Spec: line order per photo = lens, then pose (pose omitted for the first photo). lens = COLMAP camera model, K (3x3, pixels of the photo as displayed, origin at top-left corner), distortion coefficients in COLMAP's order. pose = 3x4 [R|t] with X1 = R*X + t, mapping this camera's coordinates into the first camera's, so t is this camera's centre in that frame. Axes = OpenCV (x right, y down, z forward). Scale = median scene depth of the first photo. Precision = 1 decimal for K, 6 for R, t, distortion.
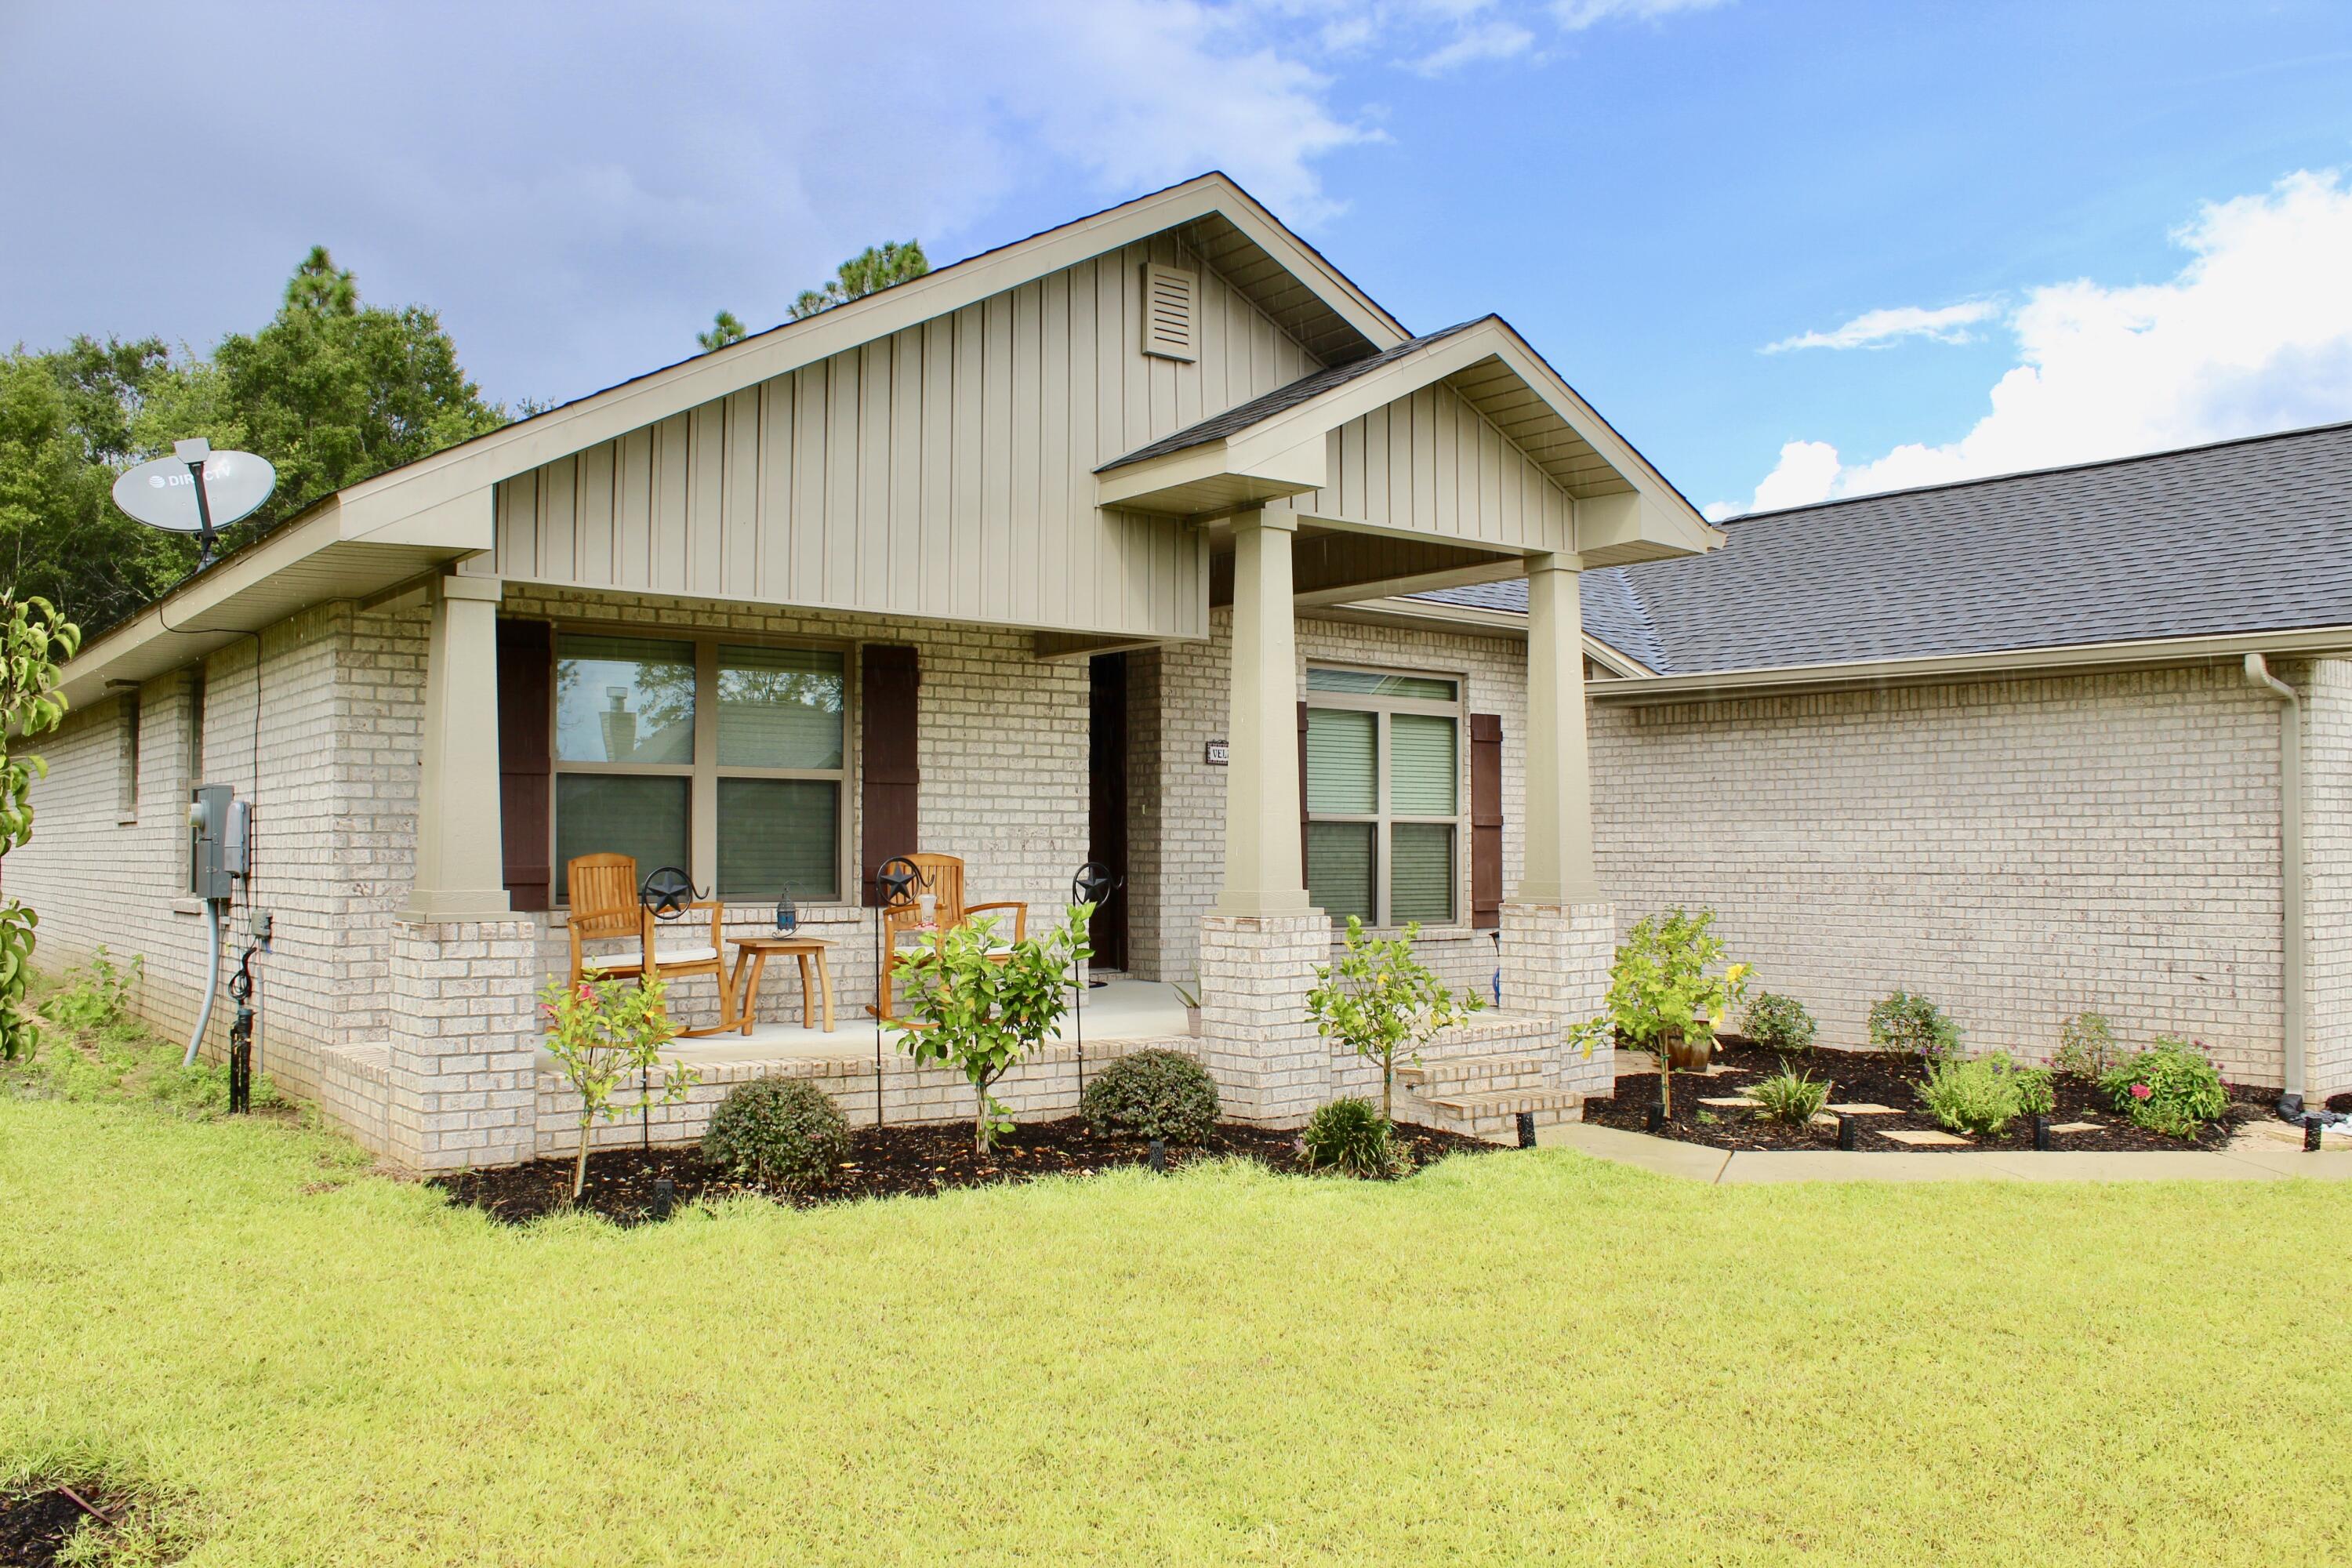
lens RADIAL K [[1954.1, 0, 1170.3], [0, 1954.1, 789.9], [0, 0, 1]] dist [-0.149914, 0.103364]
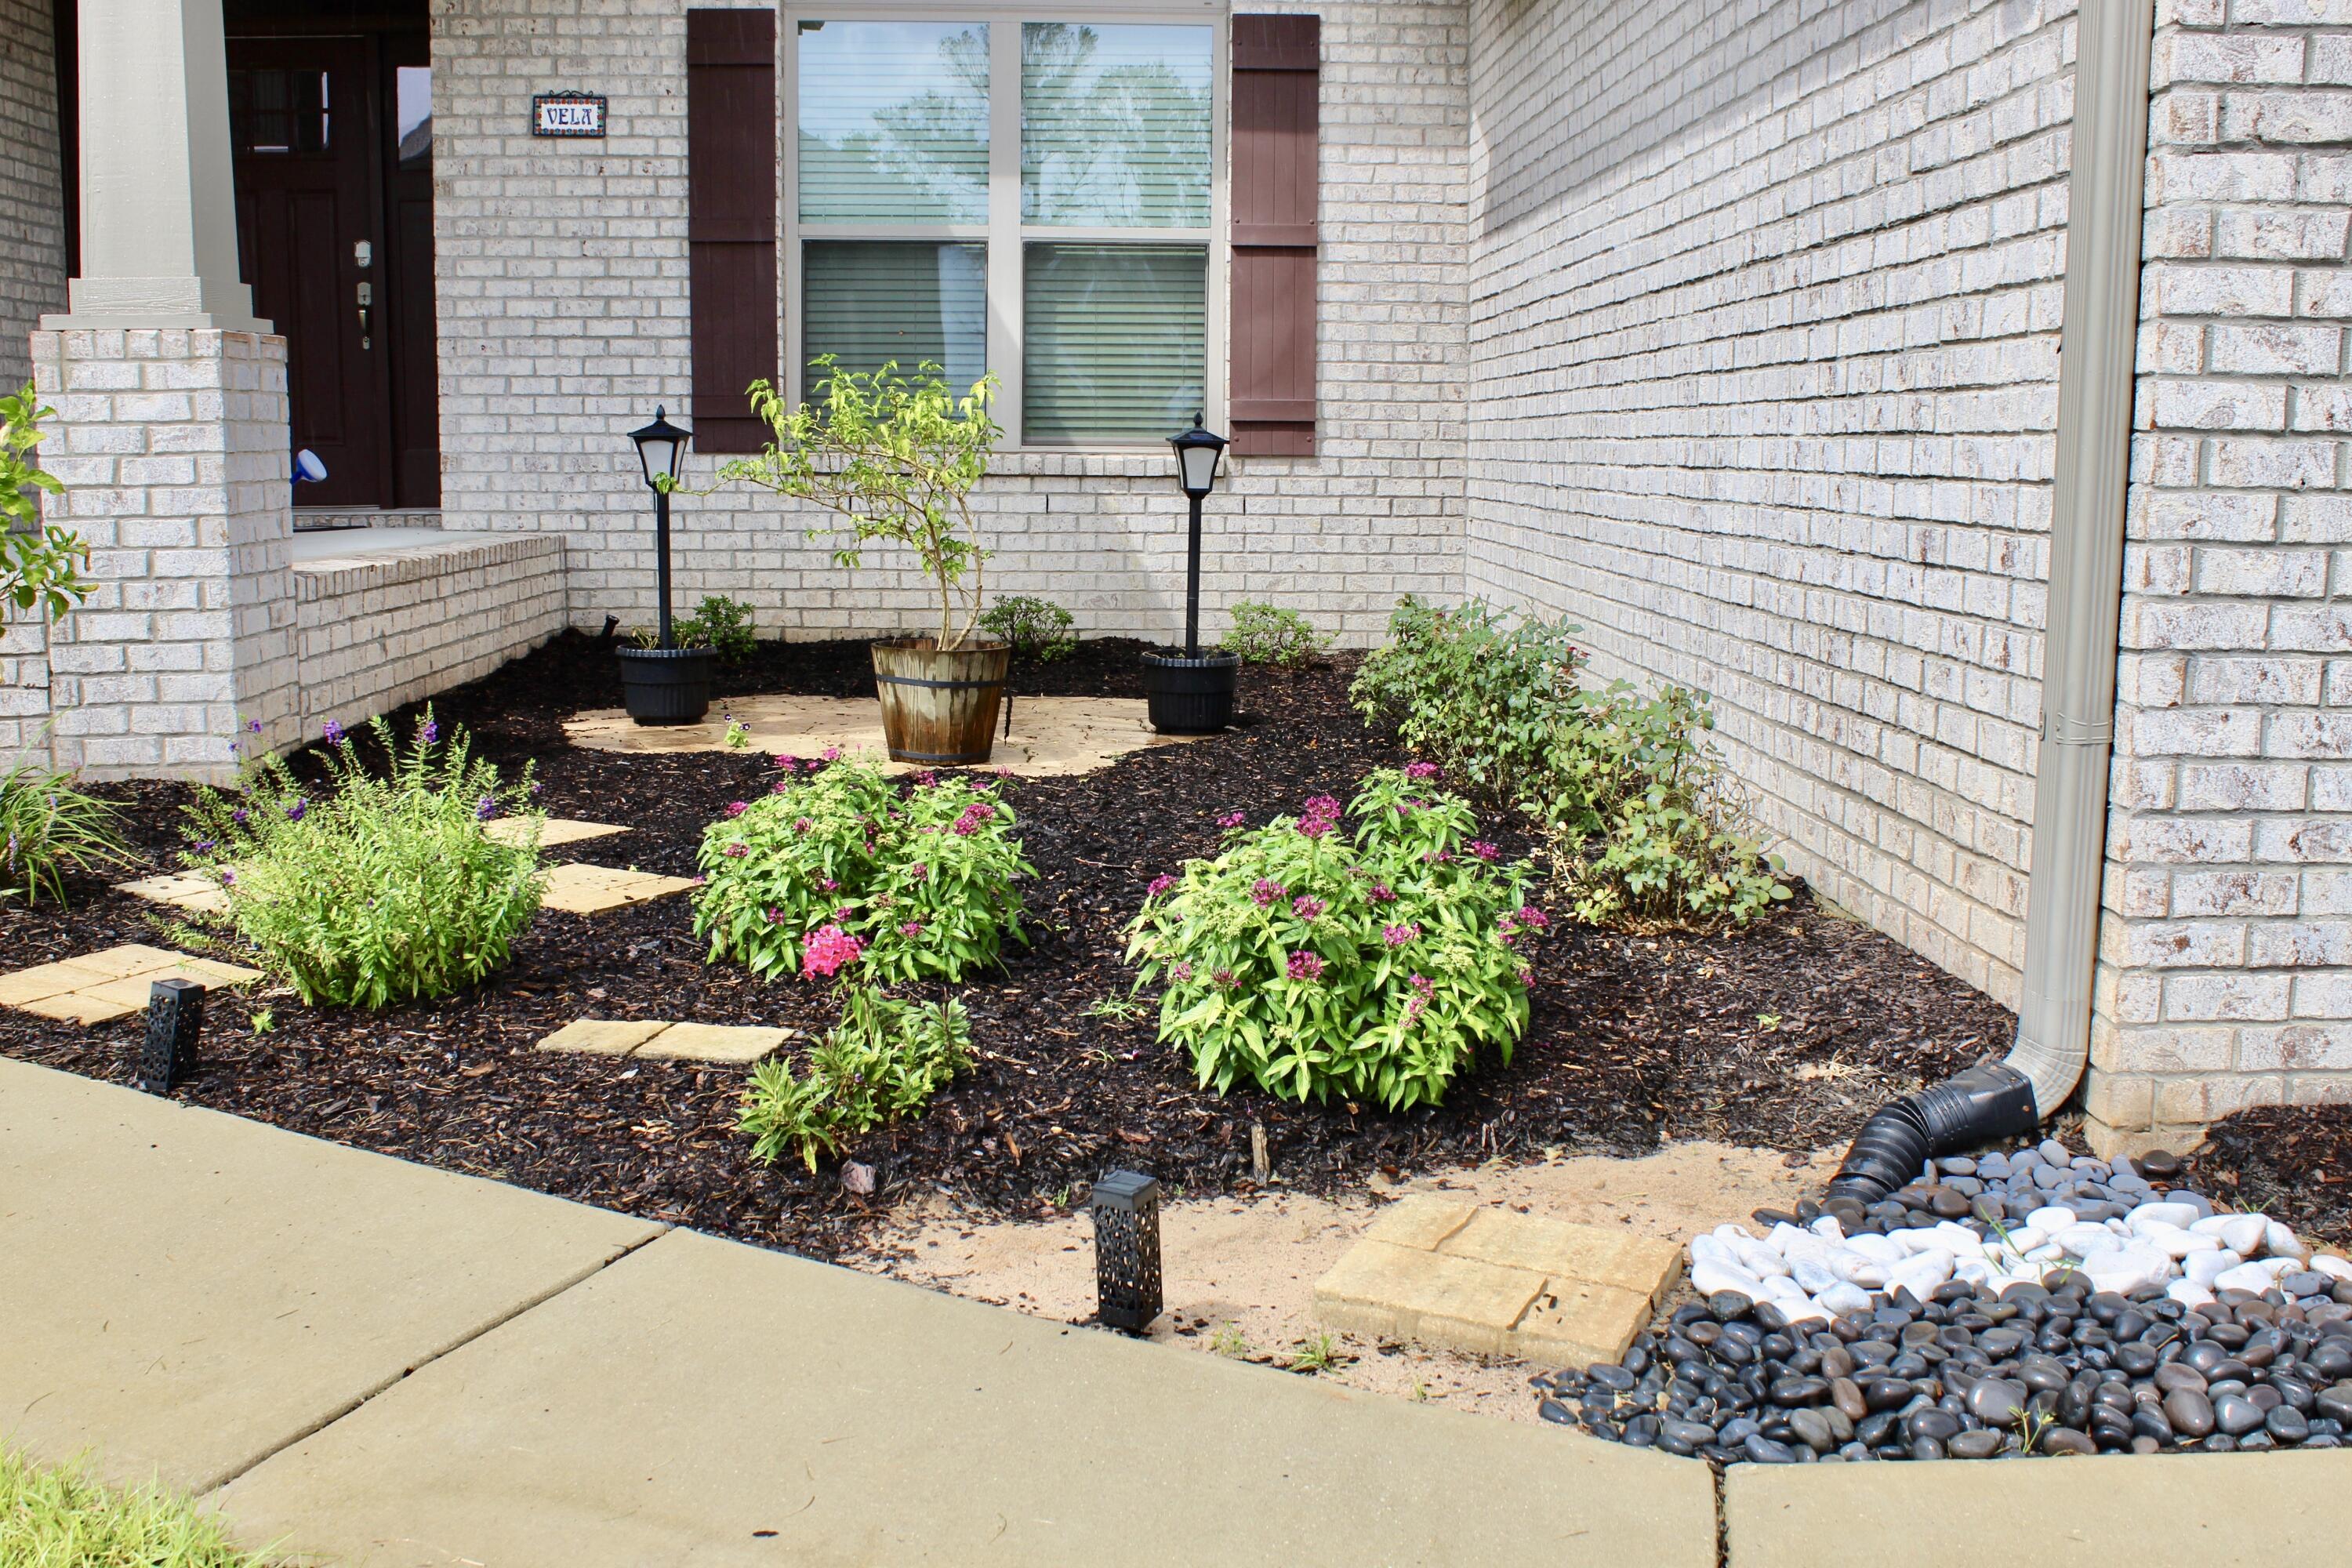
lens RADIAL K [[2302.2, 0, 1170.8], [0, 2302.2, 785.6], [0, 0, 1]] dist [-0.094534, 0.000000]
pose [[0.811093, 0.089421, -0.578041, 0.693230], [0.012862, 0.985279, 0.170467, 0.075951], [0.584775, -0.145699, 0.798004, 0.720735]]
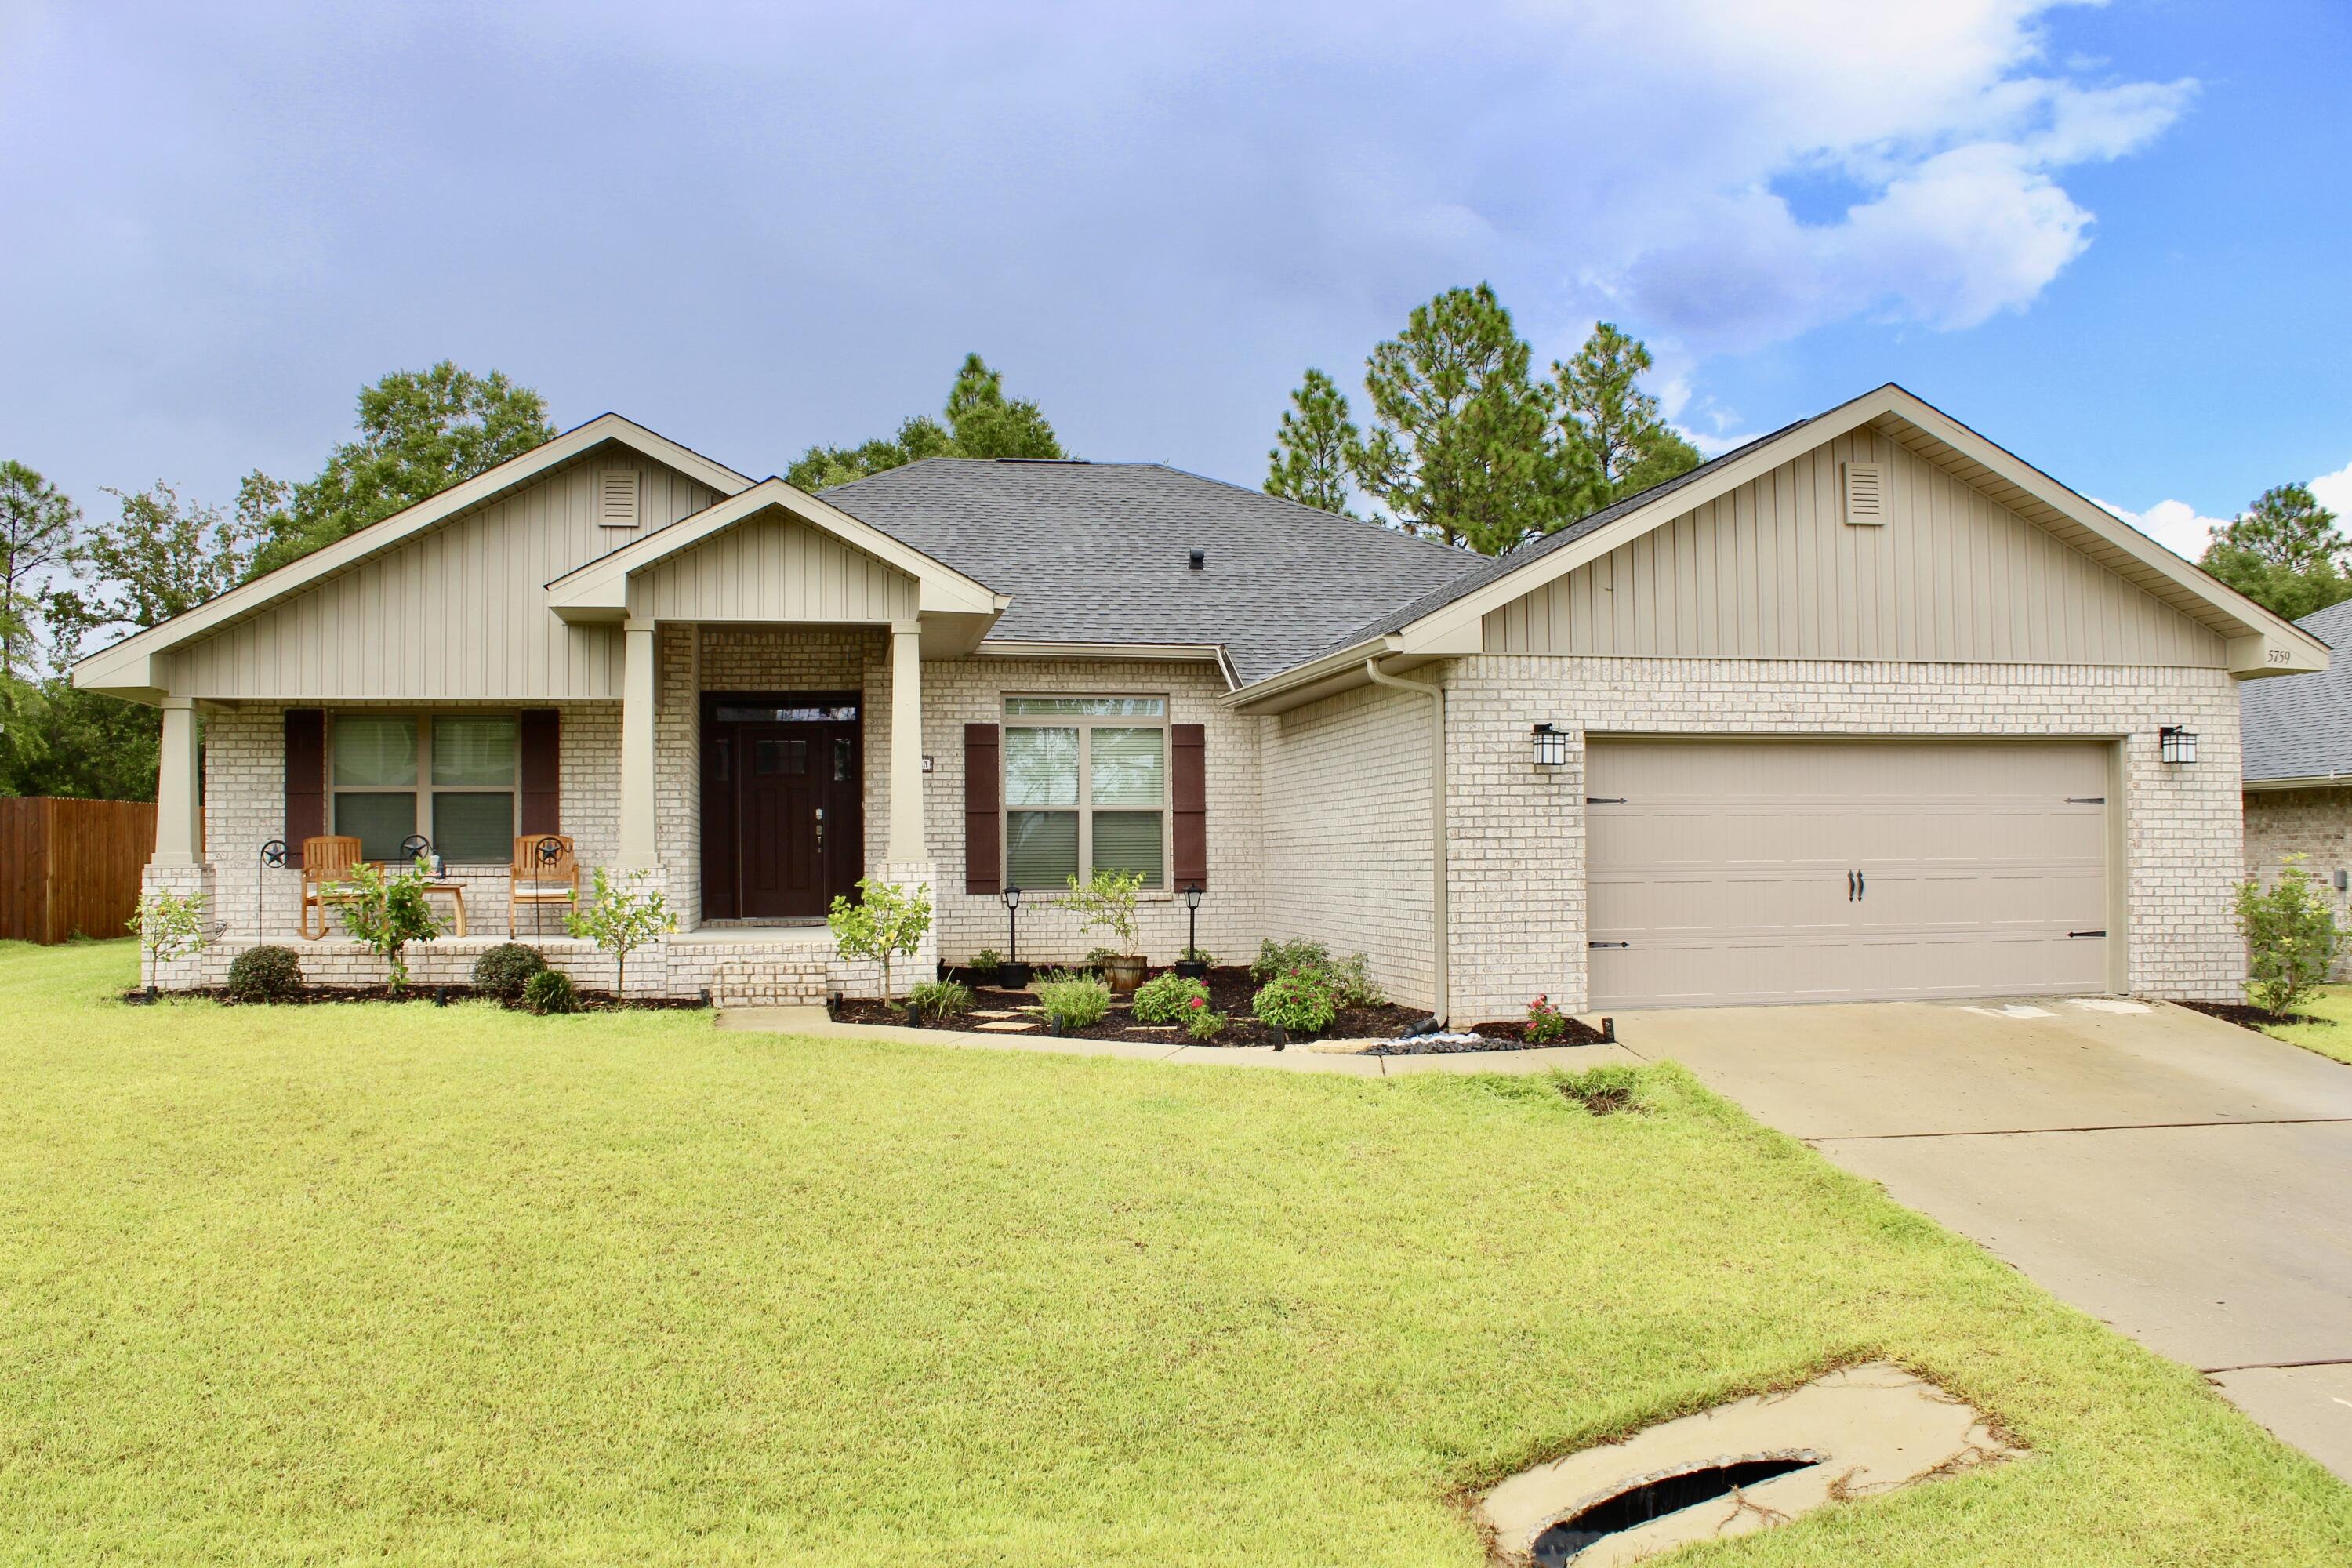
lens RADIAL K [[1954.1, 0, 1177.2], [0, 1954.1, 785.2], [0, 0, 1]] dist [-0.149914, 0.103364]
pose [[0.890209, -0.027221, -0.454738, 1.053201], [0.025050, 0.999628, -0.010799, 0.020656], [0.454863, -0.001778, 0.890560, -0.206063]]
